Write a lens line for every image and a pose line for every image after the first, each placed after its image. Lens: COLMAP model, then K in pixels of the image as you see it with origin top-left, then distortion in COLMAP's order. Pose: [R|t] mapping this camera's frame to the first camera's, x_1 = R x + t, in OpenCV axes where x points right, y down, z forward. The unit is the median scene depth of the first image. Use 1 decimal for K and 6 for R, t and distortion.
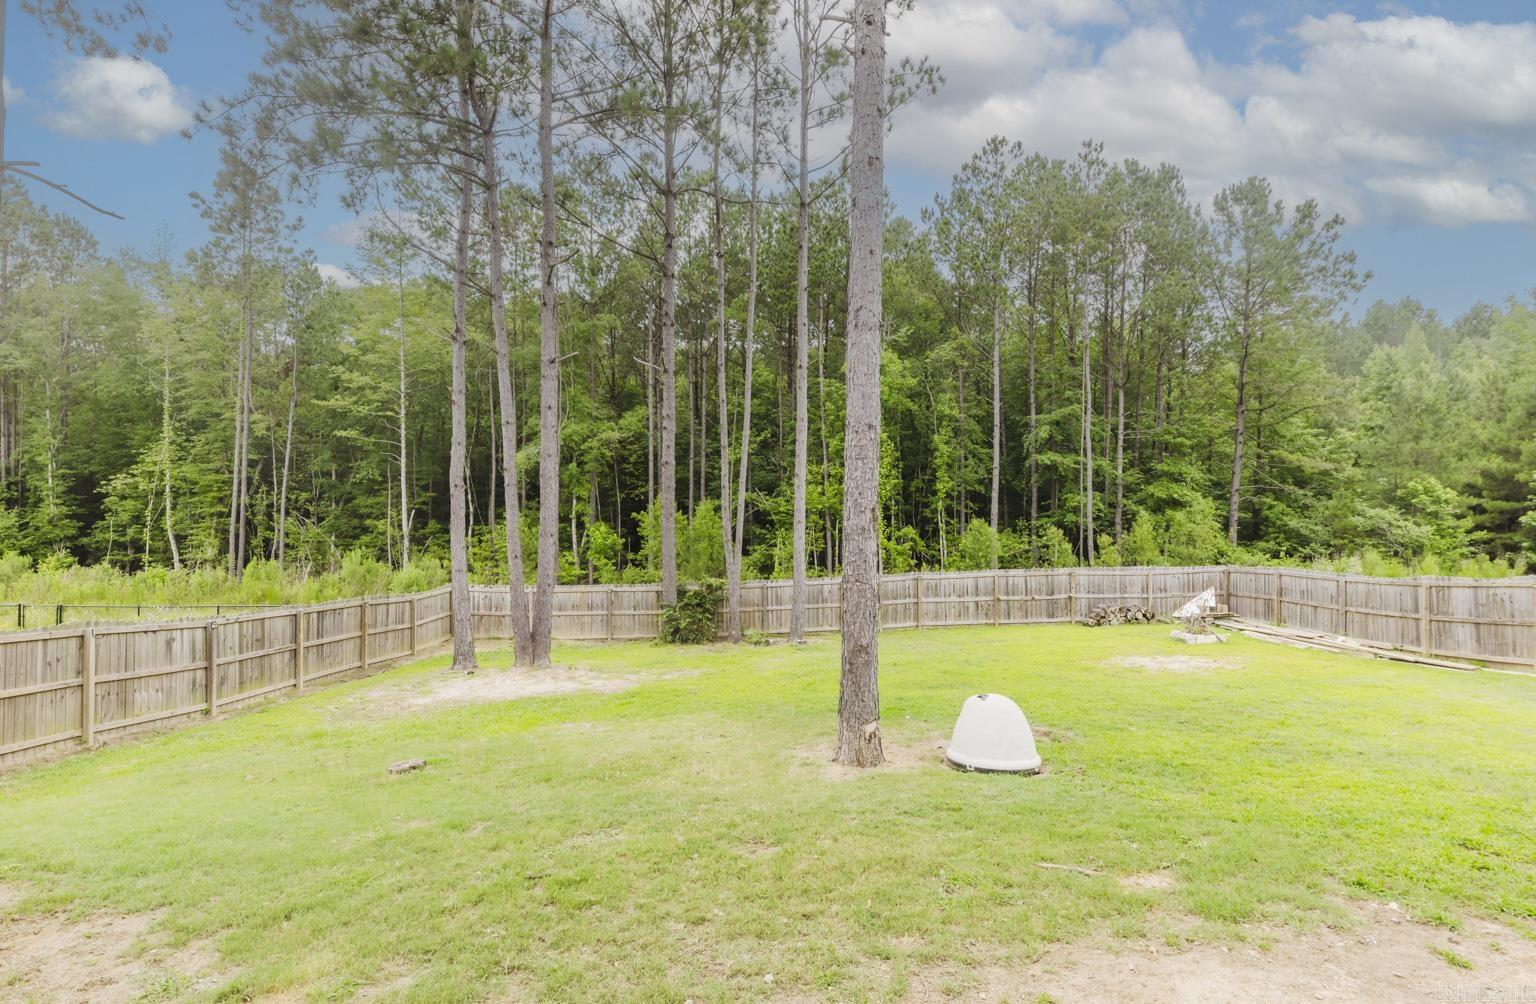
lens RADIAL K [[726.0, 0, 783.0], [0, 726.0, 490.6], [0, 0, 1]] dist [0.014107, -0.003169]
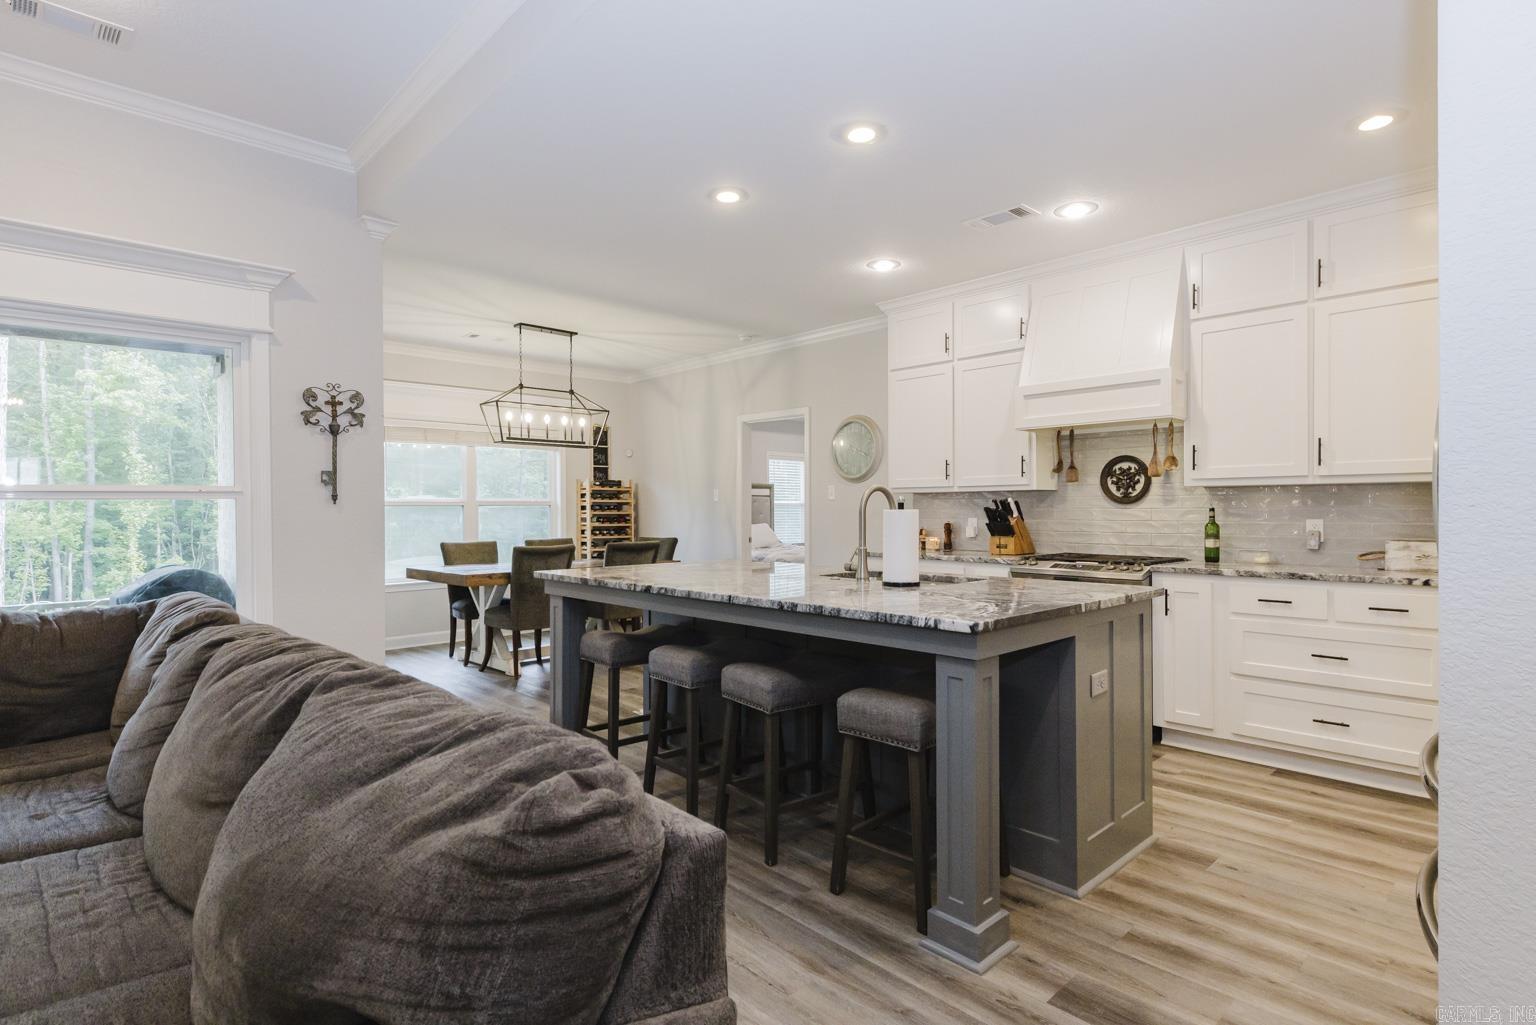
lens RADIAL K [[776.7, 0, 770.3], [0, 776.7, 512.9], [0, 0, 1]] dist [0.007060, -0.003730]
pose [[0.728622, -0.008084, 0.684868, 0.046669], [0.005487, 0.999967, 0.005965, -0.007223], [-0.684894, -0.000589, 0.728643, -0.220503]]
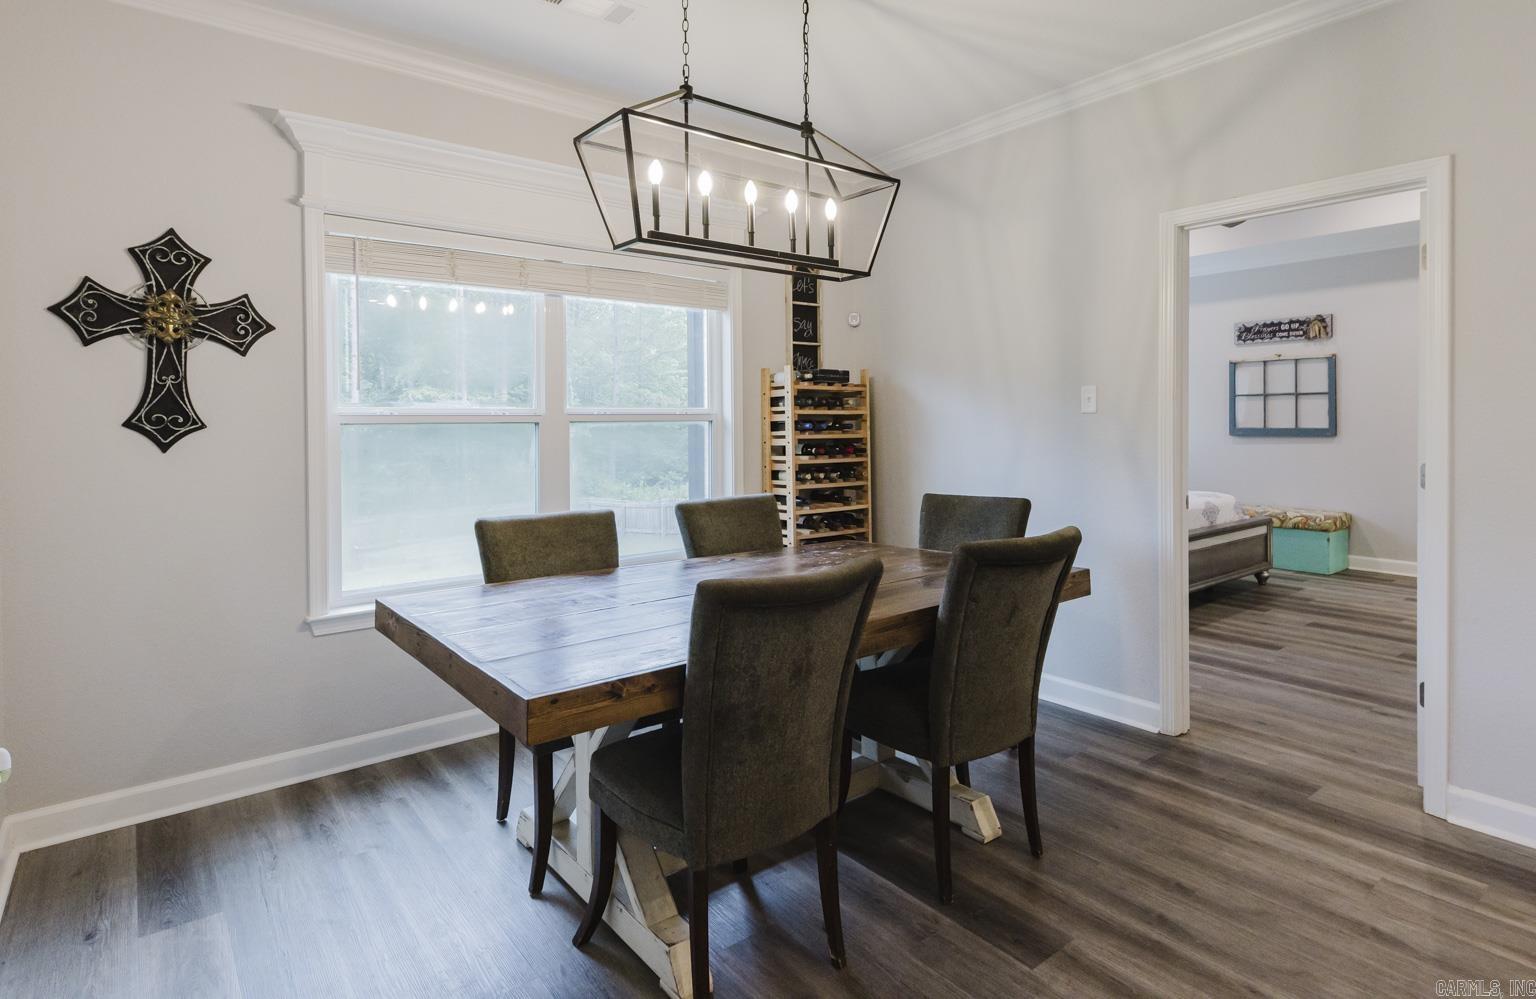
lens RADIAL K [[810.5, 0, 814.1], [0, 810.5, 424.8], [0, 0, 1]] dist [0.004612, -0.000119]
pose [[0.770950, -0.010591, 0.636807, 0.091445], [0.007446, 0.999943, 0.007616, -0.008665], [-0.636852, -0.001129, 0.770985, -0.112534]]
